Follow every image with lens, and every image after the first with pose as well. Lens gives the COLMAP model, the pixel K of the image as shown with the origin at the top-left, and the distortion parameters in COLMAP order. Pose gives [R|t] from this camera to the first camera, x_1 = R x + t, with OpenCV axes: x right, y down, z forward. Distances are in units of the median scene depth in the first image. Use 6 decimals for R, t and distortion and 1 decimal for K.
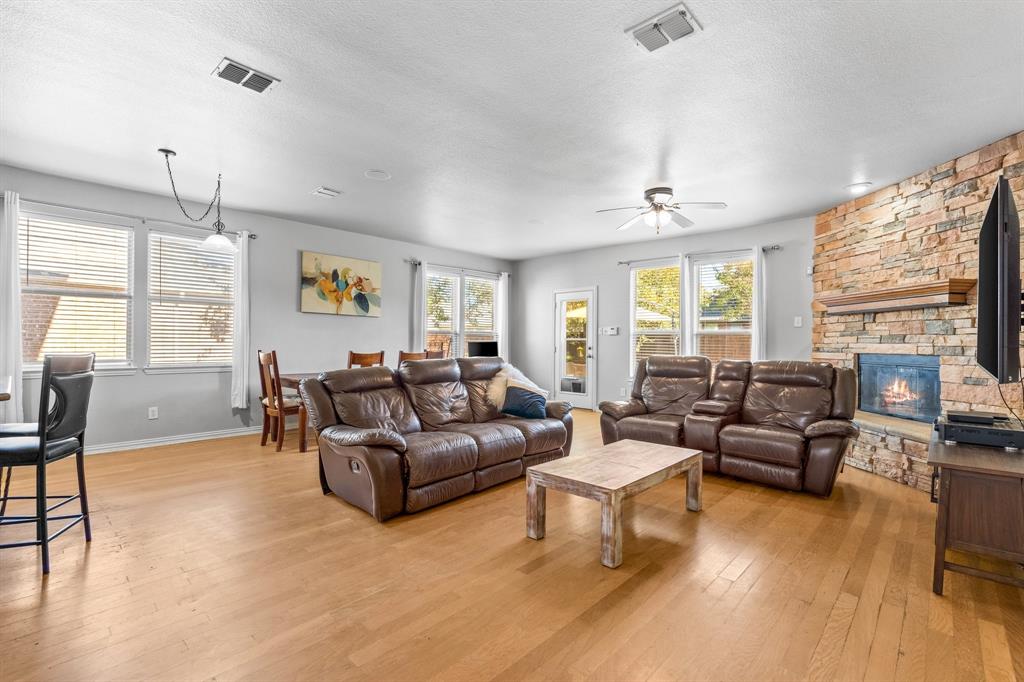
lens RADIAL K [[457.7, 0, 512.0], [0, 457.7, 341.0], [0, 0, 1]] dist [-0.000303, -0.000025]
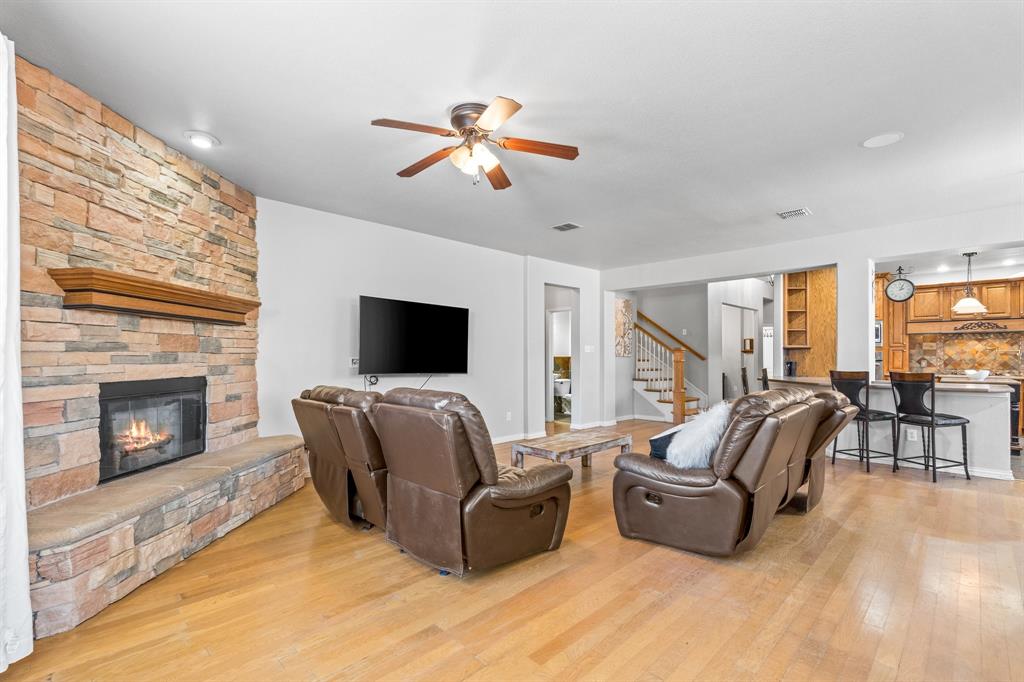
lens RADIAL K [[473.7, 0, 513.1], [0, 473.7, 355.8], [0, 0, 1]] dist [-0.000920, -0.000030]
pose [[-0.999724, -0.010454, 0.021026, 0.265017], [-0.010483, 0.999944, -0.001280, -0.011880], [-0.021011, -0.001501, -0.999778, 1.710612]]
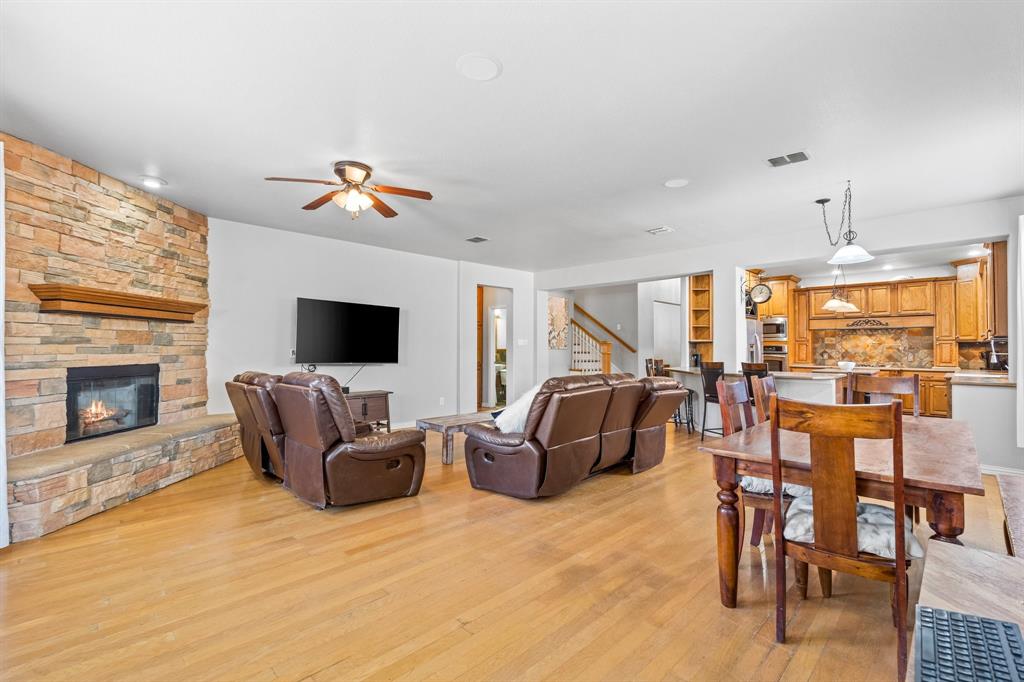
lens RADIAL K [[471.1, 0, 512.0], [0, 471.1, 341.0], [0, 0, 1]] dist [0.000037, -0.000168]
pose [[-0.999699, -0.013080, 0.020762, 0.019998], [-0.013419, 0.999777, -0.016279, -0.015033], [-0.020544, -0.016553, -0.999652, 1.914860]]
